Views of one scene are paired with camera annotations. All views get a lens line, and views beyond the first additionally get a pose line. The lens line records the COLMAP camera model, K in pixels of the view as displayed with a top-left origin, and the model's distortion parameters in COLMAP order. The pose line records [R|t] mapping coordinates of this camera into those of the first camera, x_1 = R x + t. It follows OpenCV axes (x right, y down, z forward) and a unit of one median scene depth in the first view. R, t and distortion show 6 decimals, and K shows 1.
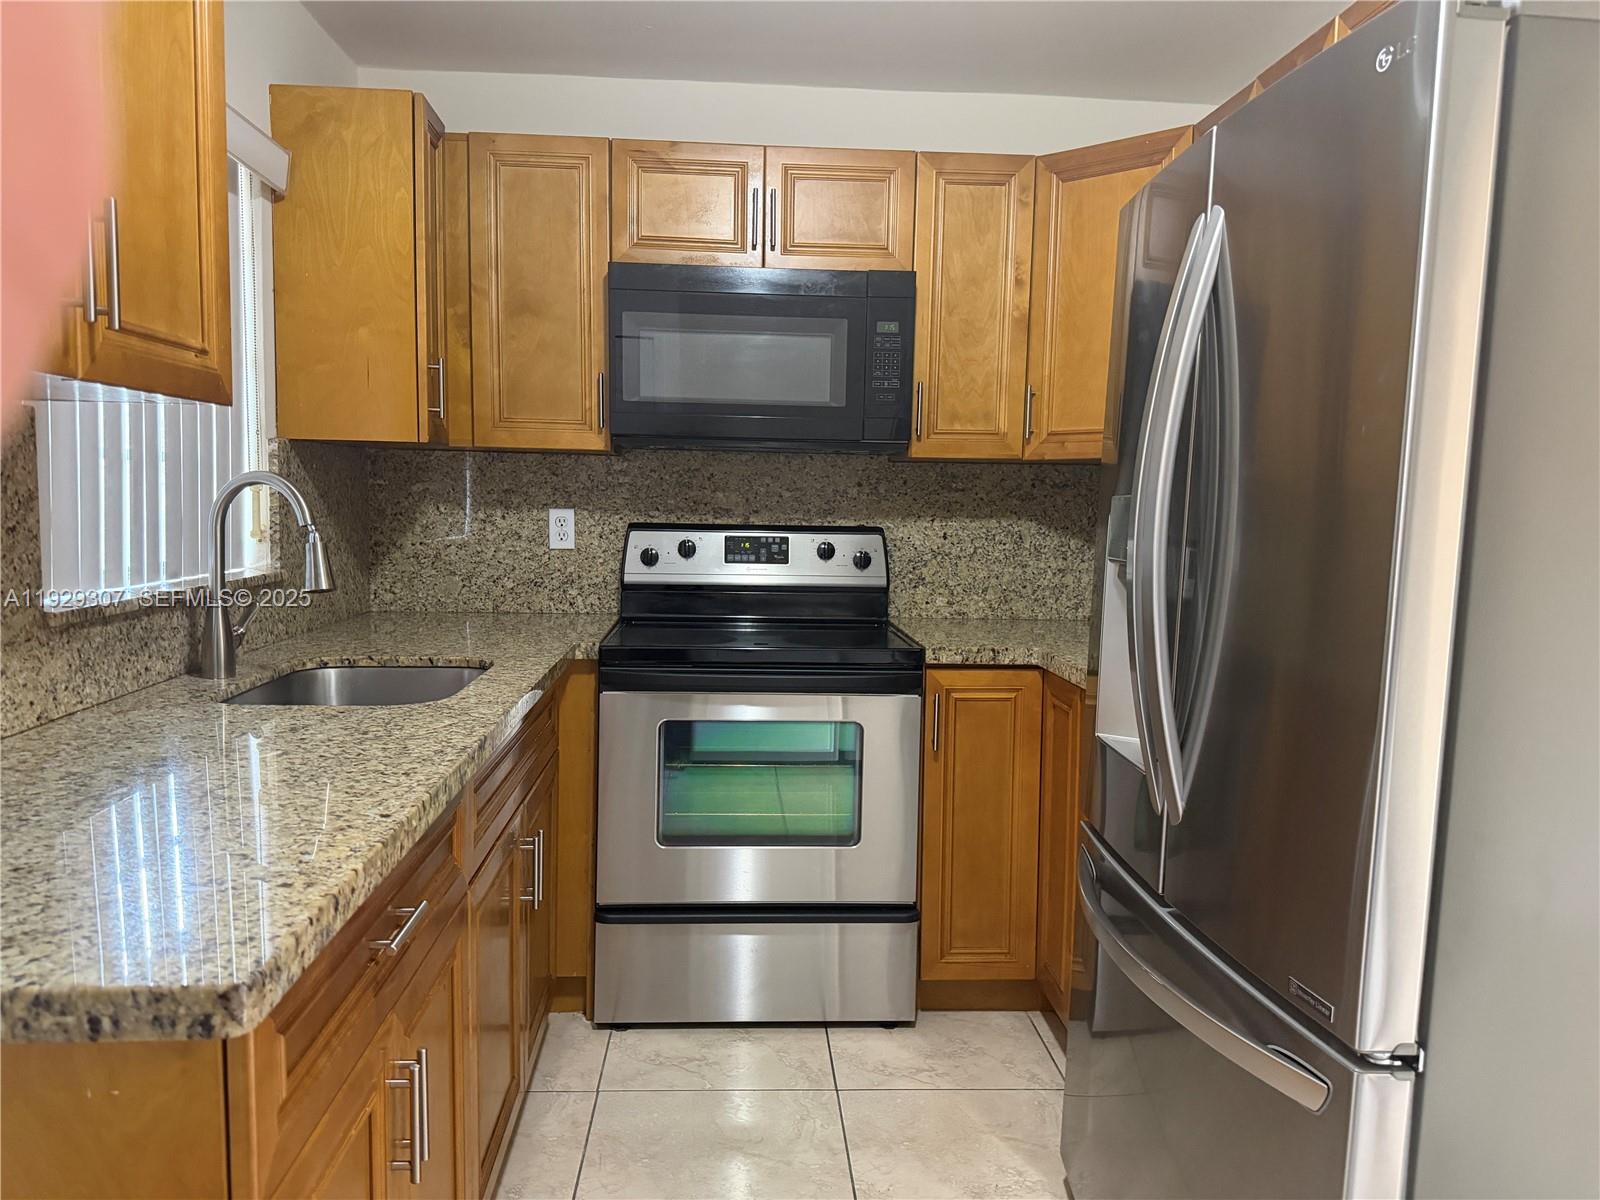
lens RADIAL K [[1145.2, 0, 800.0], [0, 1145.2, 600.0], [0, 0, 1]] dist [0.102708, -0.097290]
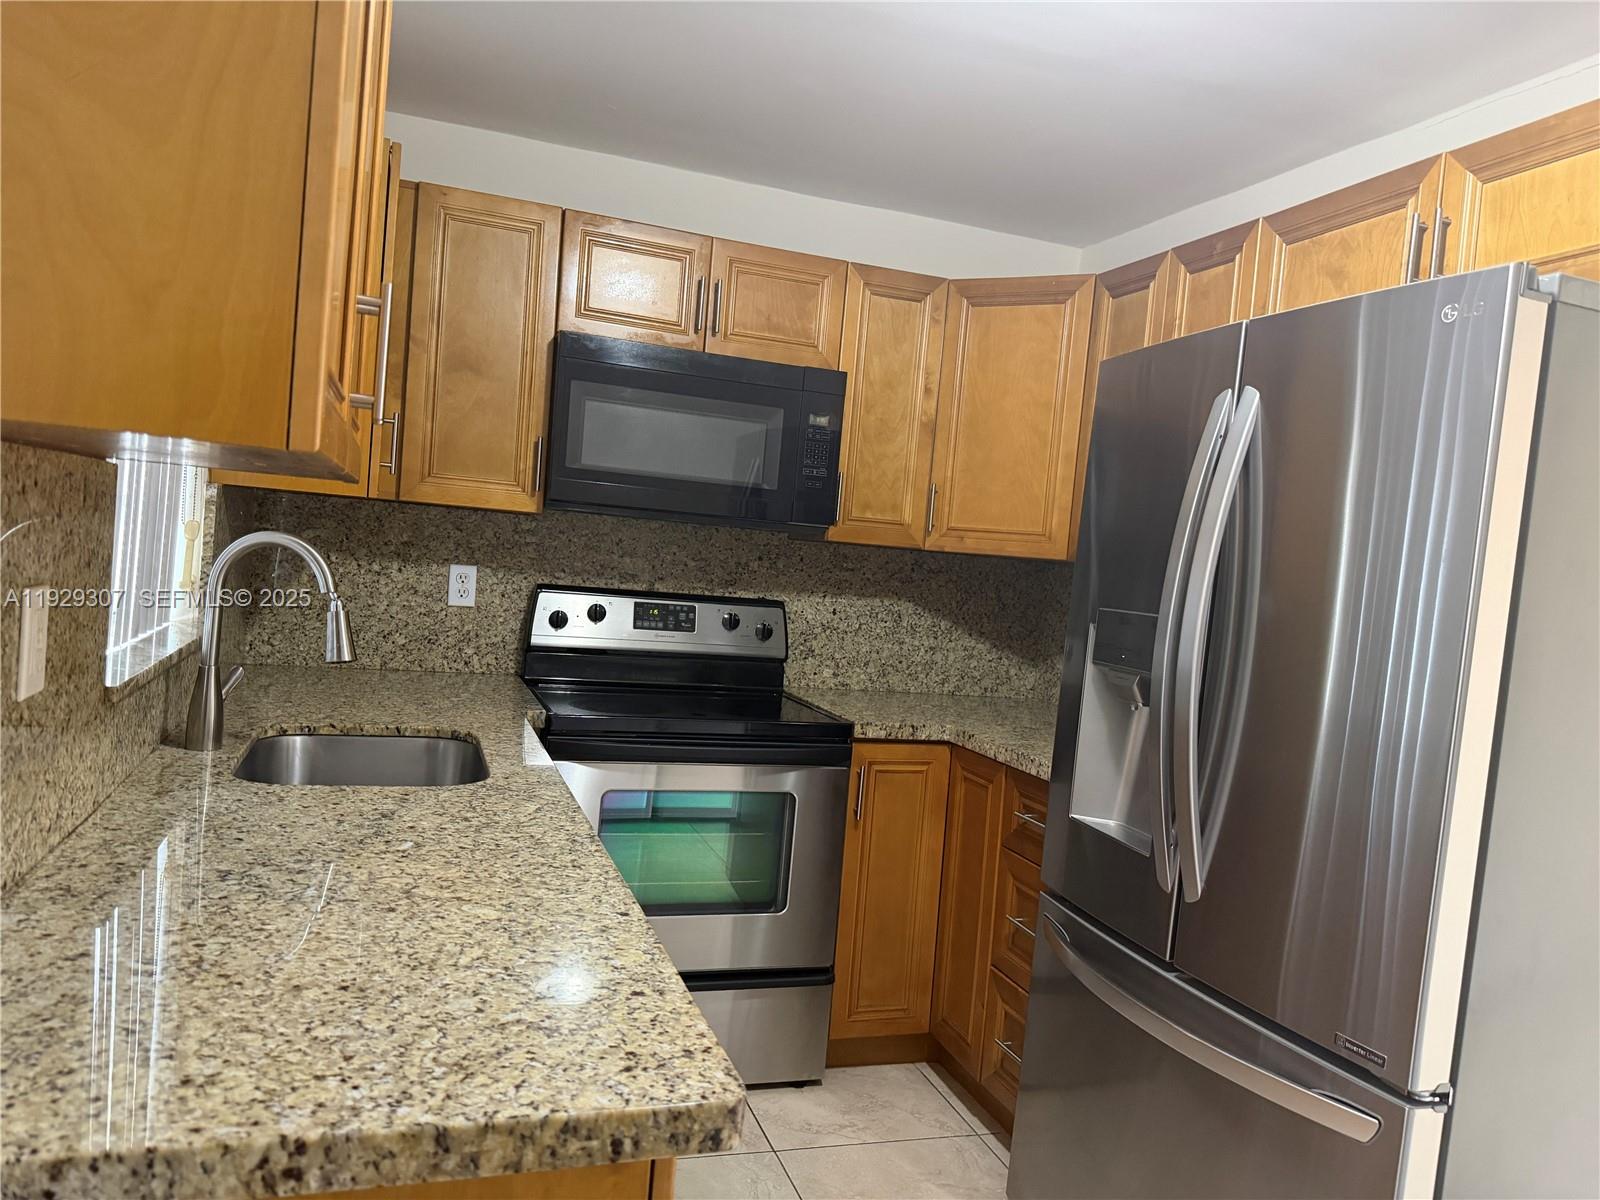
lens RADIAL K [[1139.9, 0, 800.0], [0, 1139.9, 600.0], [0, 0, 1]] dist [0.115834, -0.141180]
pose [[0.961221, 0.053040, 0.270630, -0.217478], [-0.043779, 0.998234, -0.040148, -0.025676], [-0.272281, 0.026743, 0.961846, -0.014002]]
